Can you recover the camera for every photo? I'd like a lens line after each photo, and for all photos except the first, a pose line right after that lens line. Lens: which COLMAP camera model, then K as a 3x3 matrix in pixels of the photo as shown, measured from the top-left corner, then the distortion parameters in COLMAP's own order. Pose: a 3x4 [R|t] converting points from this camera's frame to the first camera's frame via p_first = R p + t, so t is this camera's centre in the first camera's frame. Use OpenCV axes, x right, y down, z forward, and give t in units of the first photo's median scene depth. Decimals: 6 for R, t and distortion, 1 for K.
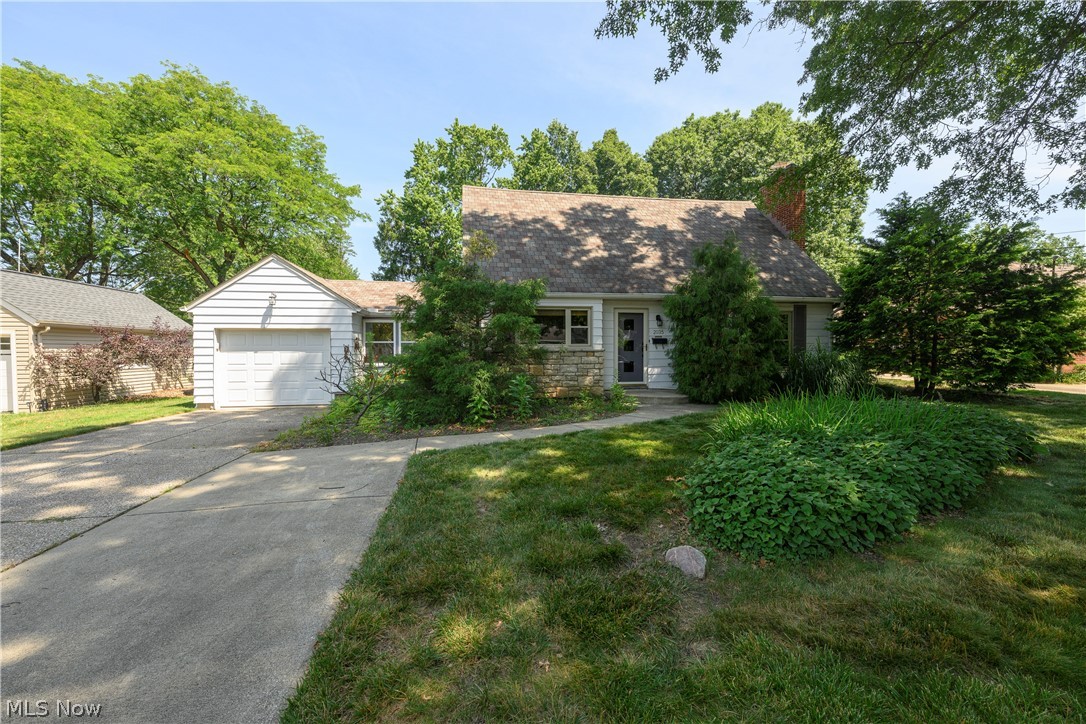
lens RADIAL K [[429.4, 0, 543.2], [0, 429.4, 355.6], [0, 0, 1]] dist [-0.002281, -0.000892]
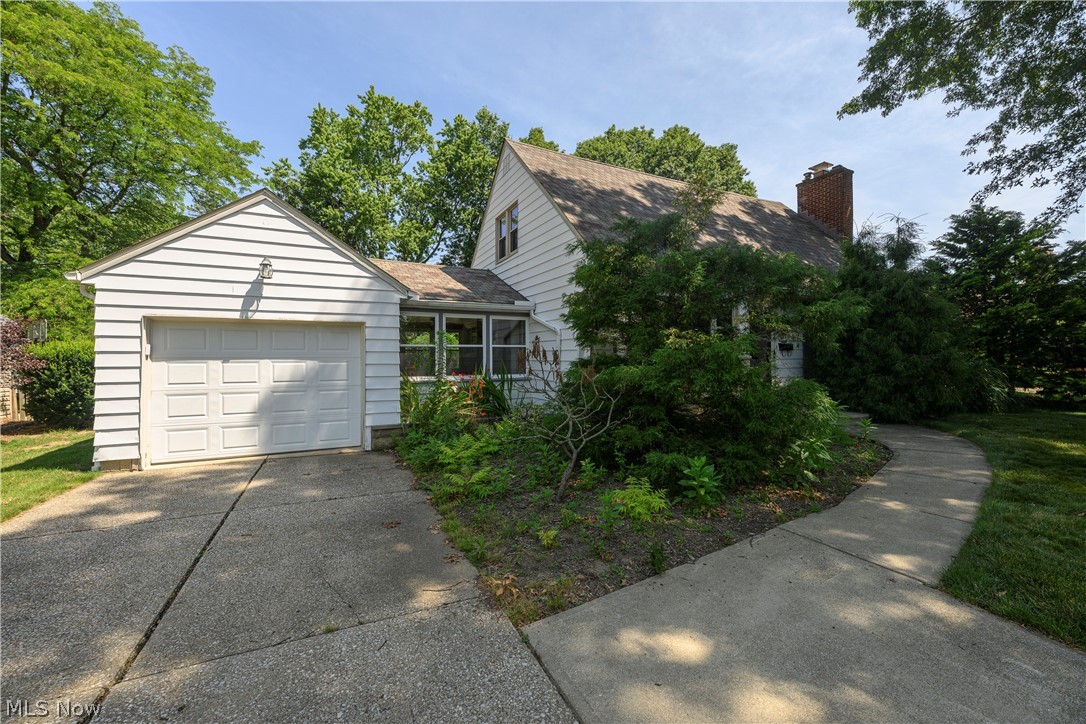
lens RADIAL K [[429.4, 0, 547.9], [0, 429.4, 357.3], [0, 0, 1]] dist [-0.002281, -0.000892]
pose [[0.958636, 0.000308, 0.284636, -0.412324], [0.002940, 0.999935, -0.010986, -0.005944], [-0.284621, 0.011368, 0.958573, 0.331546]]
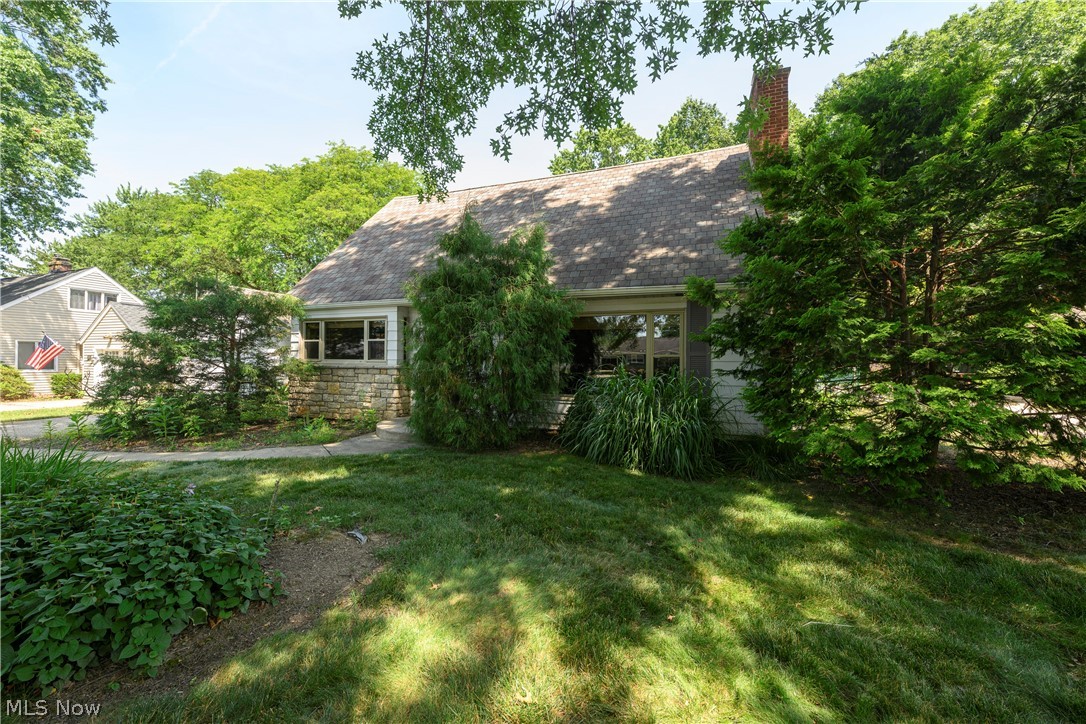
lens RADIAL K [[429.4, 0, 546.2], [0, 429.4, 356.0], [0, 0, 1]] dist [-0.002281, -0.000892]
pose [[0.852579, 0.009763, -0.522507, 0.777853], [-0.019770, 0.999712, -0.013579, -0.027574], [0.522224, 0.021907, 0.852527, 0.414283]]
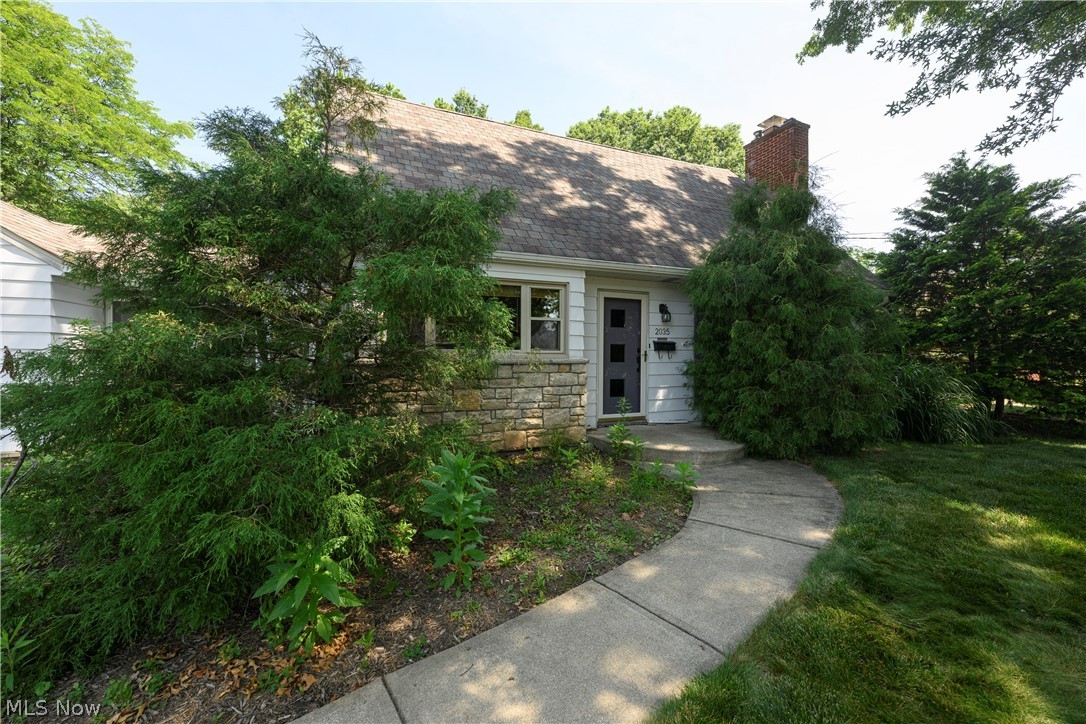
lens RADIAL K [[429.4, 0, 542.9], [0, 429.4, 359.6], [0, 0, 1]] dist [-0.002281, -0.000892]
pose [[0.973540, 0.004493, 0.228474, -0.042040], [-0.005947, 0.999966, 0.005677, -0.016664], [-0.228440, -0.006886, 0.973534, 0.435215]]
